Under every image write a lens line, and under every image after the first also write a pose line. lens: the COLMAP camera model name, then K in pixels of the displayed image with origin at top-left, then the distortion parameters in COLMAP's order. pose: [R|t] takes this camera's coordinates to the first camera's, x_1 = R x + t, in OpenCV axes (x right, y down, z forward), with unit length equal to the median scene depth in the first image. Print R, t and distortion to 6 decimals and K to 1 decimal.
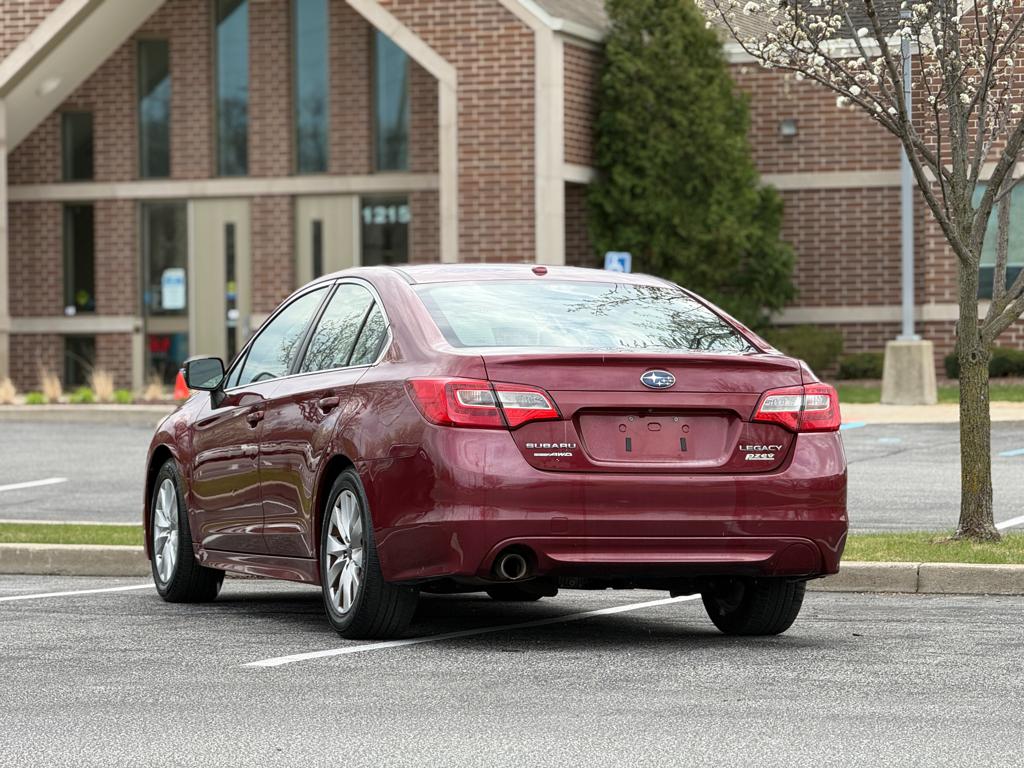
lens RADIAL K [[3597.3, 0, 511.6], [0, 3597.3, 379.6], [0, 0, 1]] dist [0.237476, 0.000000]
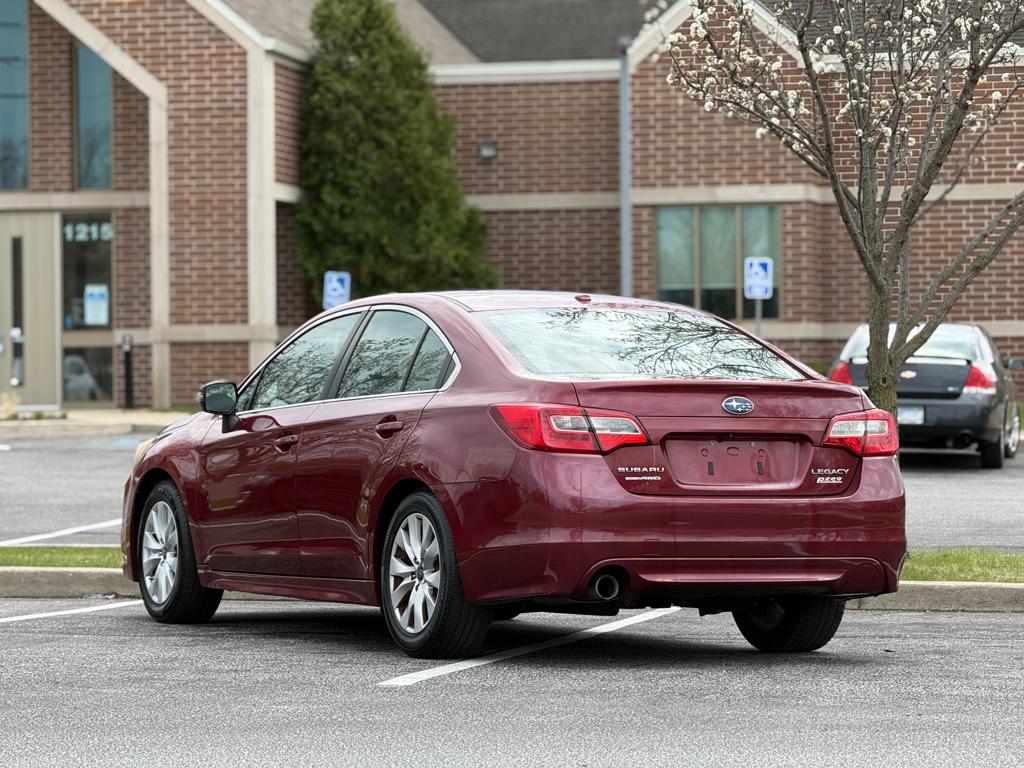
lens RADIAL K [[3597.3, 0, 516.9], [0, 3597.3, 393.5], [0, 0, 1]] dist [0.237476, 0.000000]
pose [[0.992568, 0.001274, 0.121686, -0.126113], [-0.001213, 0.999999, -0.000577, -0.002393], [-0.121687, 0.000425, 0.992568, -0.017168]]
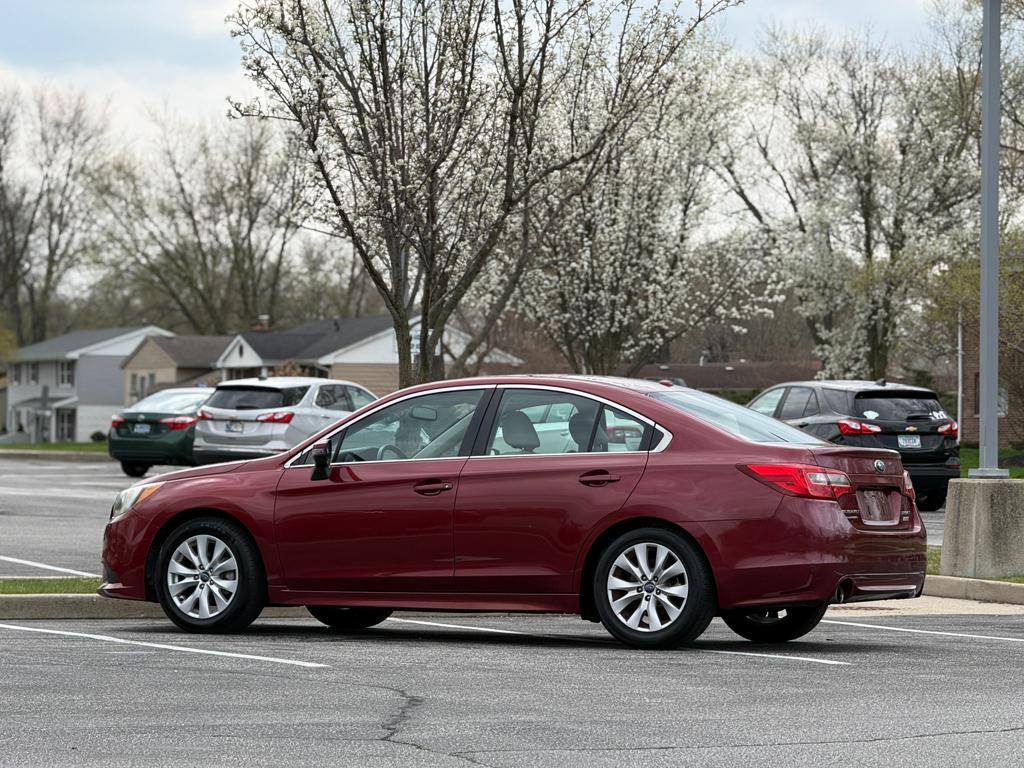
lens RADIAL K [[3597.3, 0, 510.7], [0, 3597.3, 387.2], [0, 0, 1]] dist [0.237476, 0.000000]
pose [[0.721498, 0.022126, 0.692063, -0.925921], [-0.015184, 0.999755, -0.016134, -0.005289], [-0.692250, 0.001133, 0.721657, 0.033410]]
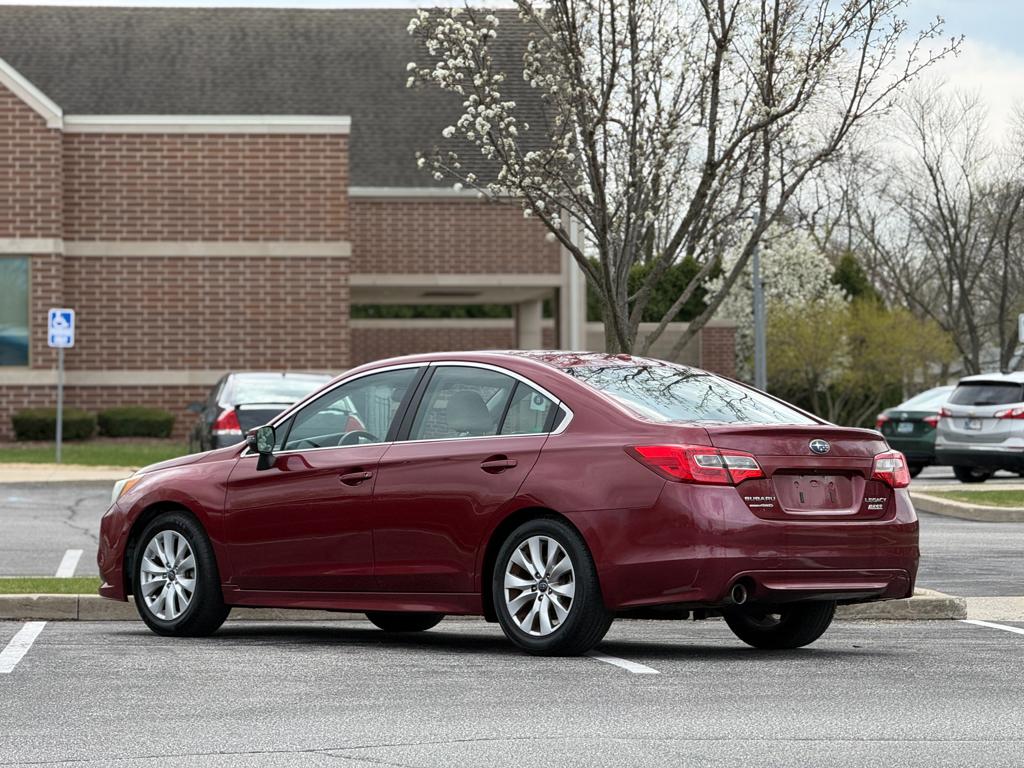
lens RADIAL K [[3597.3, 0, 512.6], [0, 3597.3, 380.9], [0, 0, 1]] dist [0.237476, 0.000000]
pose [[0.907247, 0.009665, 0.420487, -0.507678], [-0.002702, 0.999849, -0.017152, -0.000948], [-0.420589, 0.014425, 0.907137, -0.099836]]
